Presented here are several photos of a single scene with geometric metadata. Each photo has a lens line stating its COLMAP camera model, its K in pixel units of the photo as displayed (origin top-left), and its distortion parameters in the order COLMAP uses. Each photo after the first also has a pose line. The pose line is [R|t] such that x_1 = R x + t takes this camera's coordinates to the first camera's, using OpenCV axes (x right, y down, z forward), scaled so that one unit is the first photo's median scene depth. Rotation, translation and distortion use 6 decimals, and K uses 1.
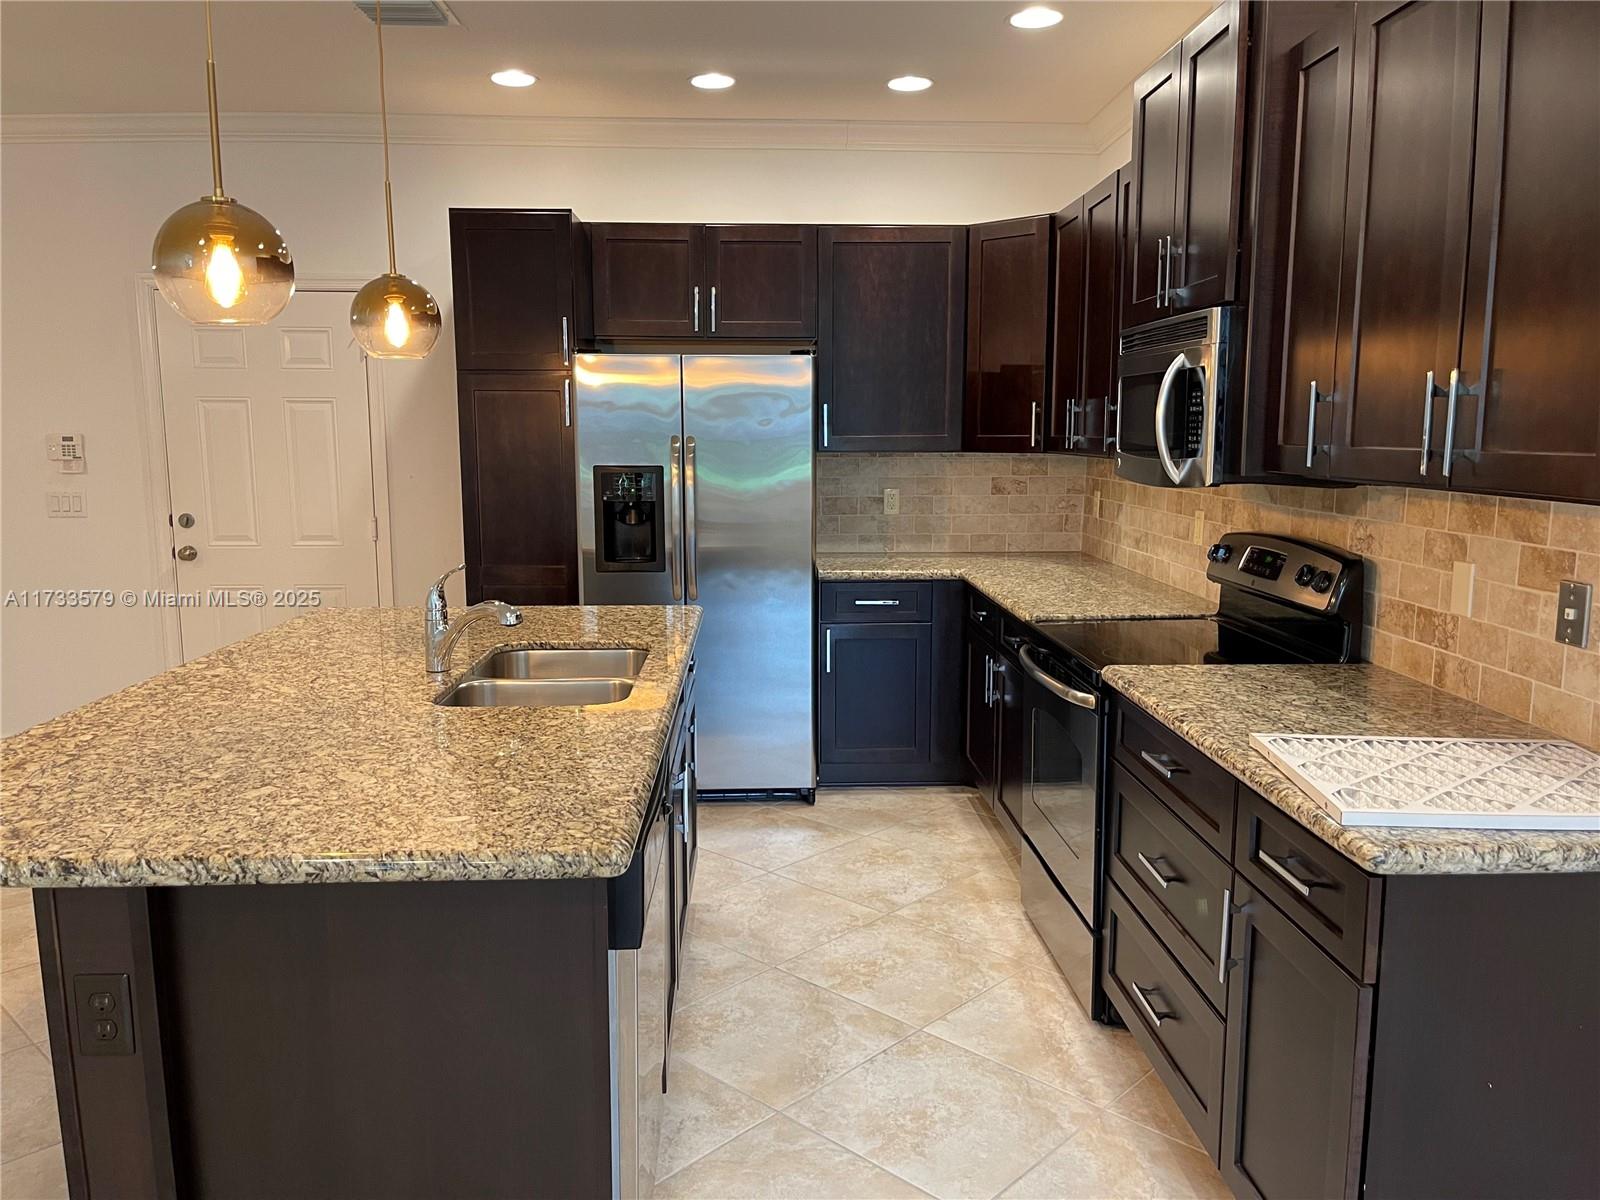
lens RADIAL K [[1218.4, 0, 792.5], [0, 1218.4, 612.7], [0, 0, 1]] dist [0.065539, -0.092307]
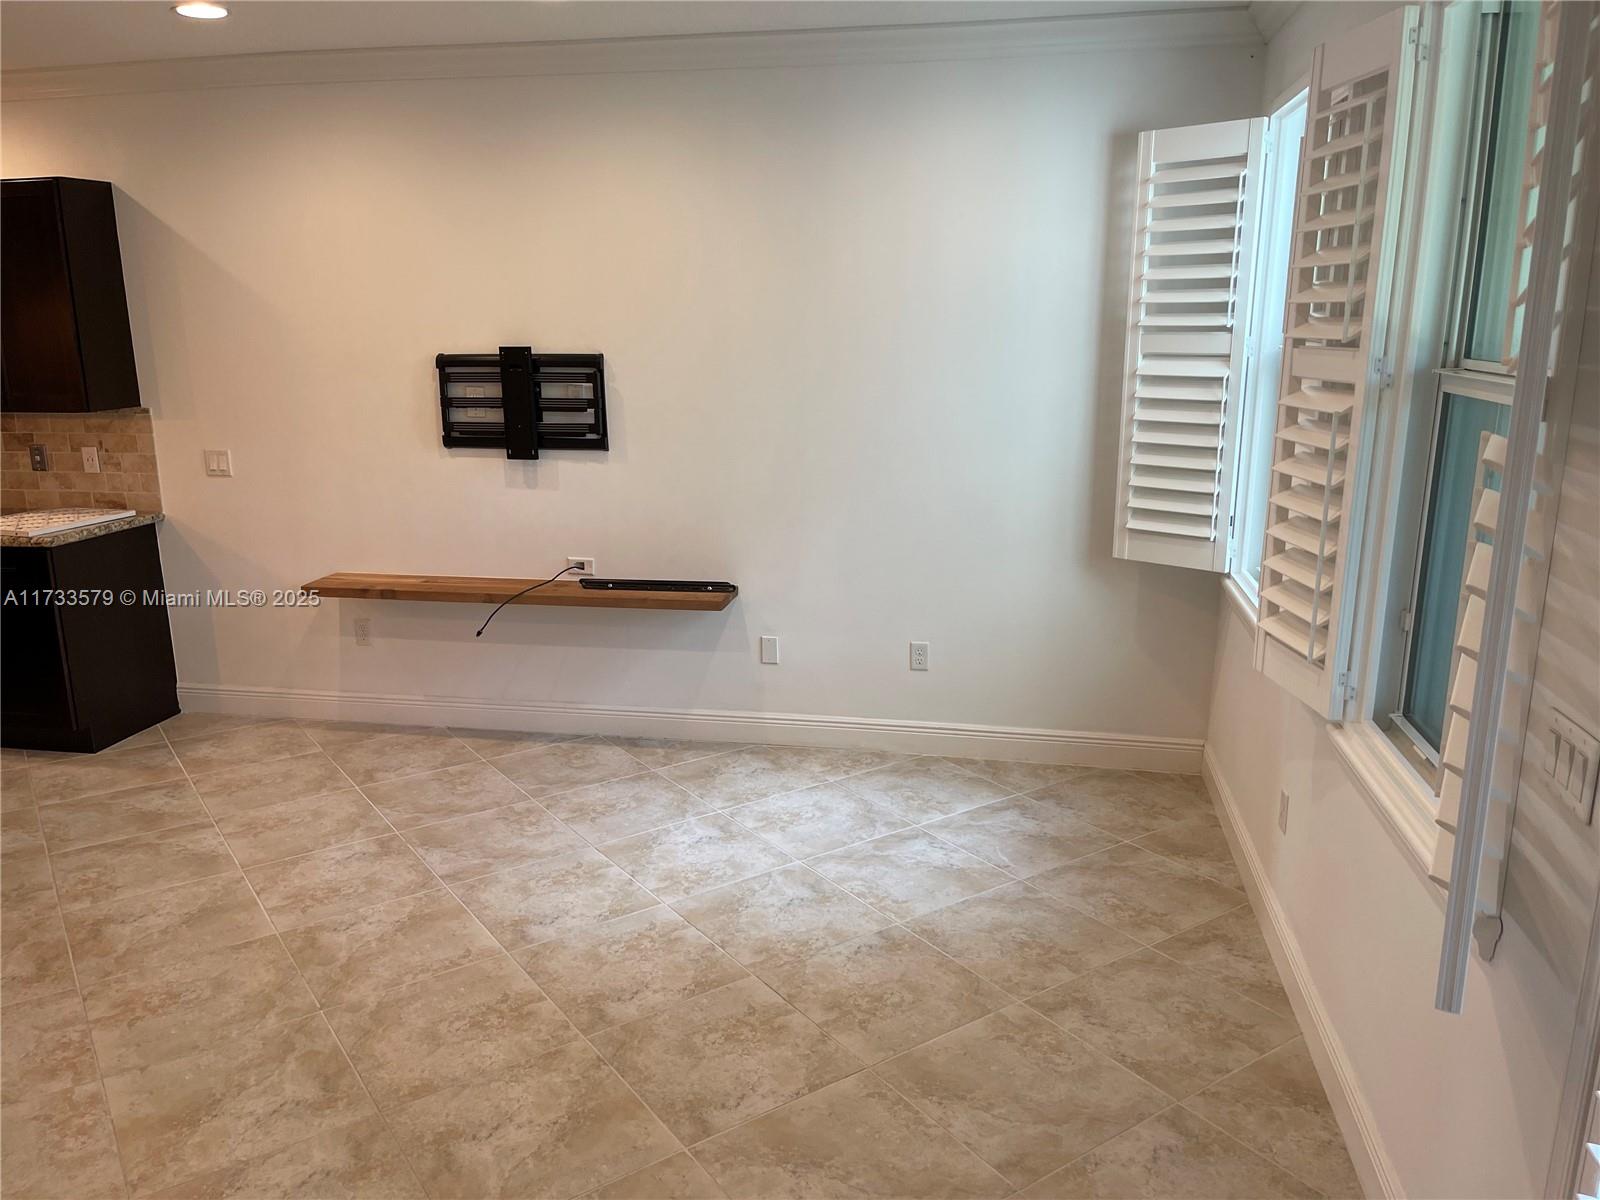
lens RADIAL K [[1218.4, 0, 792.5], [0, 1218.4, 612.7], [0, 0, 1]] dist [0.065539, -0.092307]
pose [[0.211900, -0.237515, 0.947990, -0.670828], [0.154384, 0.965973, 0.207512, 0.010091], [-0.965020, 0.102383, 0.241359, -0.469873]]
